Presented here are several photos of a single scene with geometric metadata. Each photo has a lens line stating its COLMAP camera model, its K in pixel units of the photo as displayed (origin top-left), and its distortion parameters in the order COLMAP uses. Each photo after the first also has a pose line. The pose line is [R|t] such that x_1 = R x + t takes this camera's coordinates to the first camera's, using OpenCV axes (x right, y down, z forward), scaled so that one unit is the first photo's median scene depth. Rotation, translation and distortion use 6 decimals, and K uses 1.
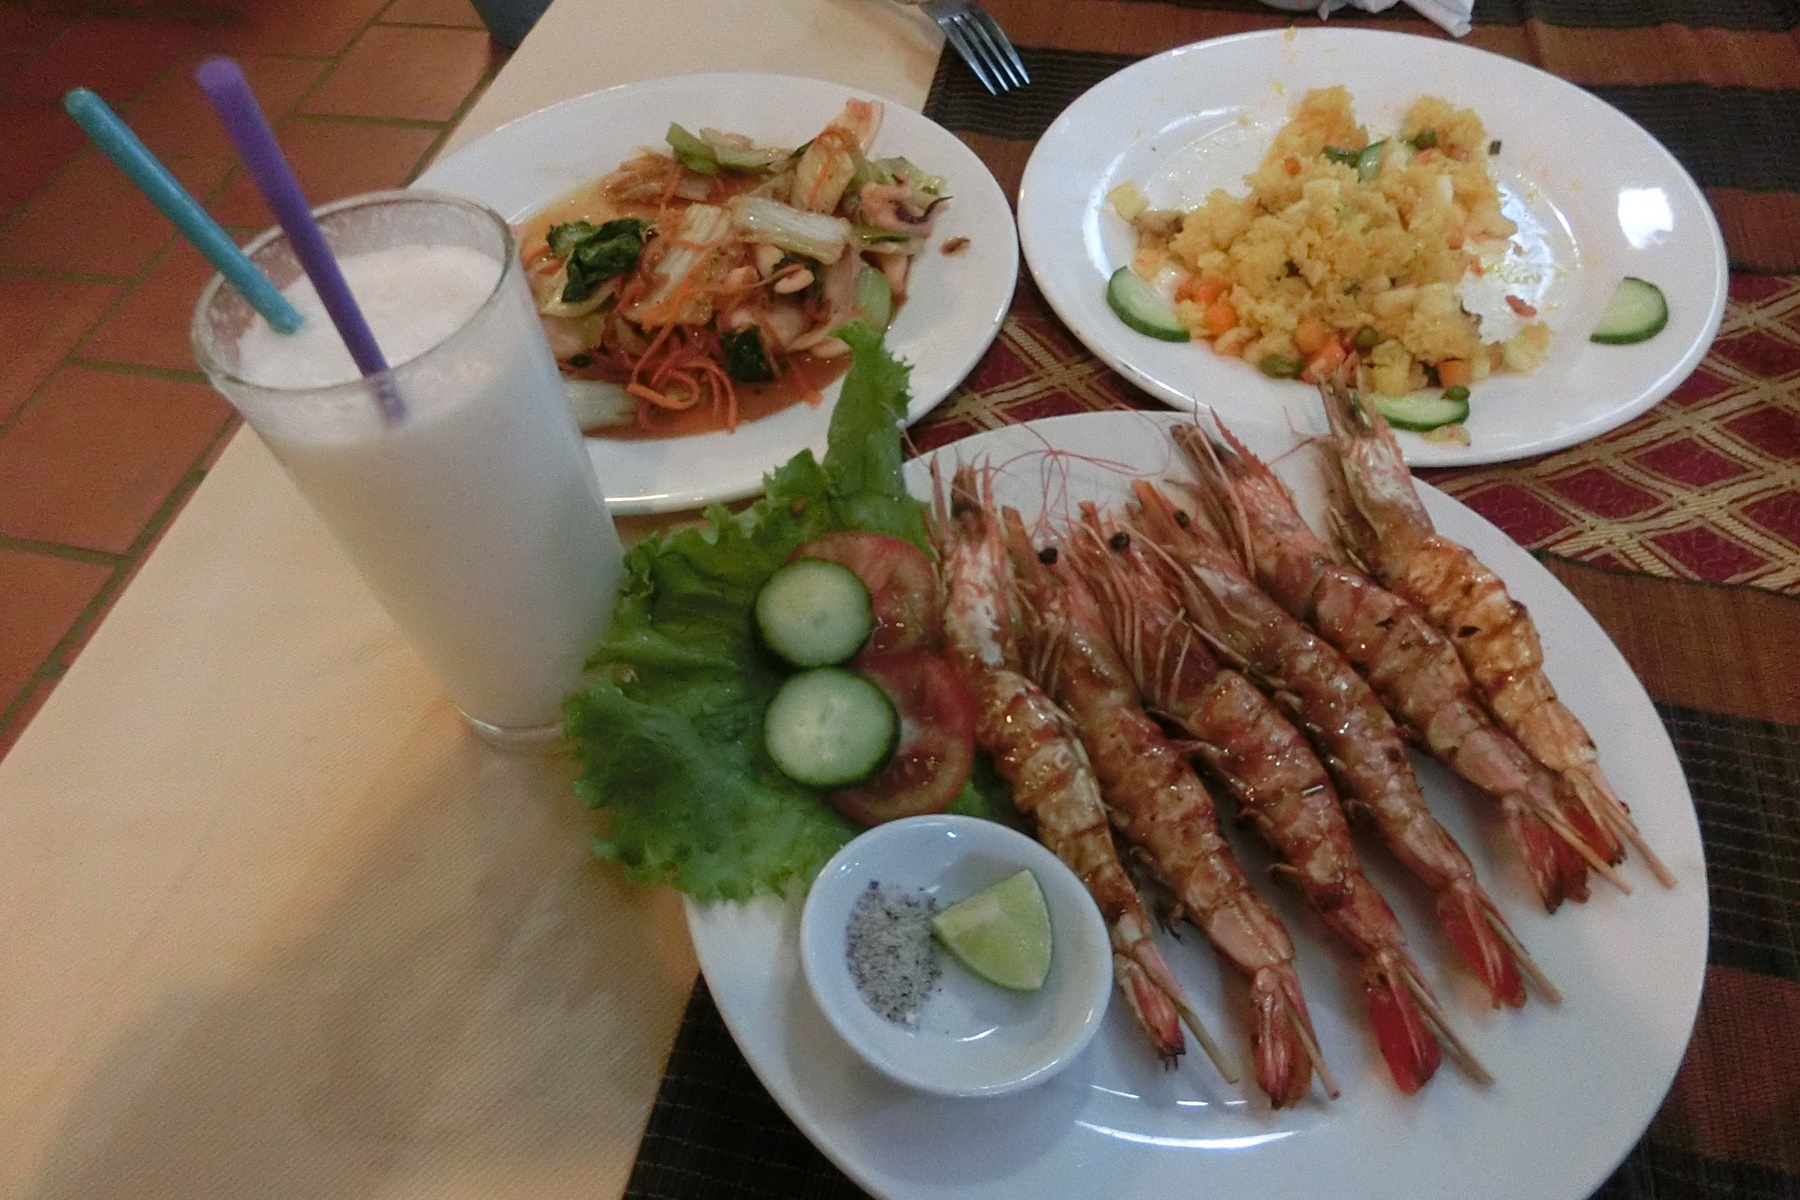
lens RADIAL K [[1232.2, 0, 907.5], [0, 1232.2, 611.3], [0, 0, 1]] dist [-0.020375, 0.006296]
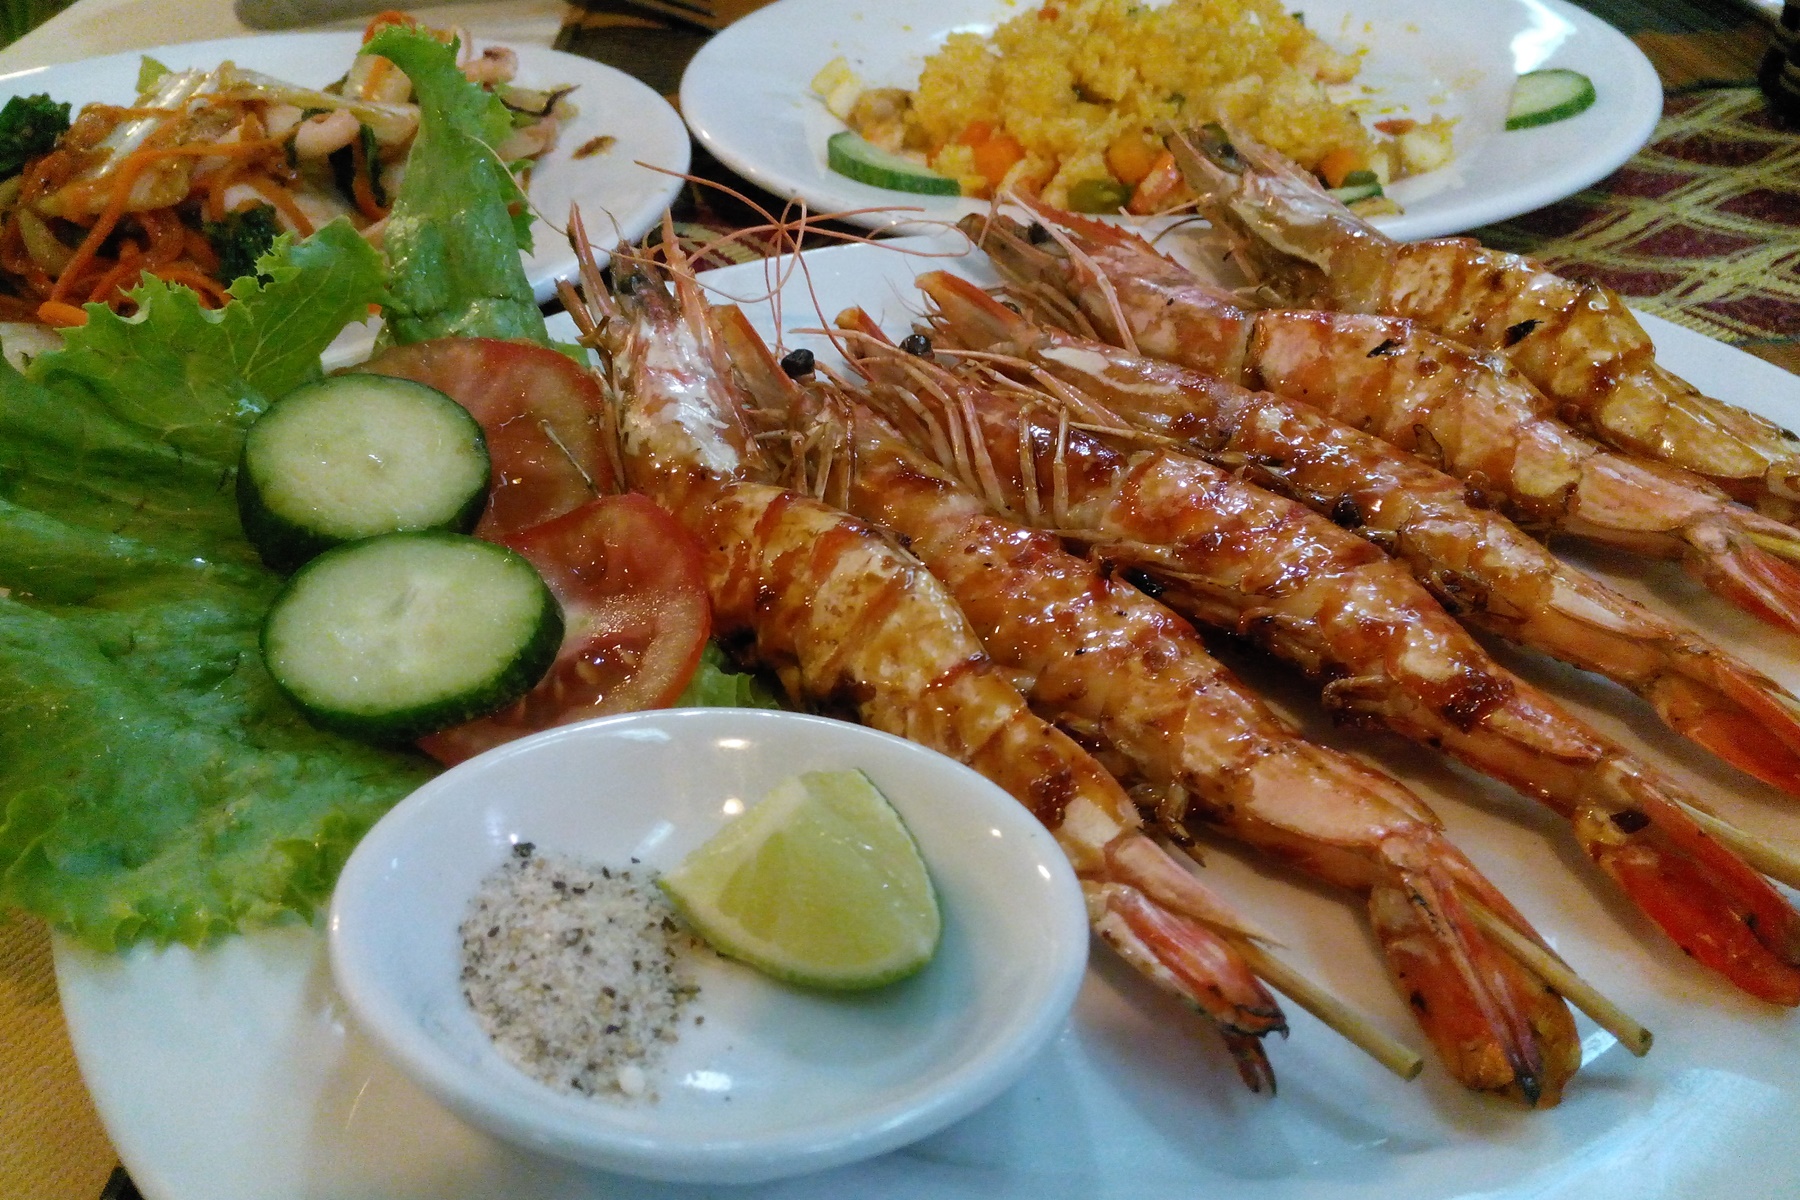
lens RADIAL K [[1517.0, 0, 899.3], [0, 1517.0, 575.8], [0, 0, 1]] dist [0.132339, -0.244773]
pose [[0.972093, -0.126175, 0.197776, 0.007450], [0.181431, 0.938792, -0.292835, 0.290353], [-0.148722, 0.320546, 0.935485, 0.393685]]
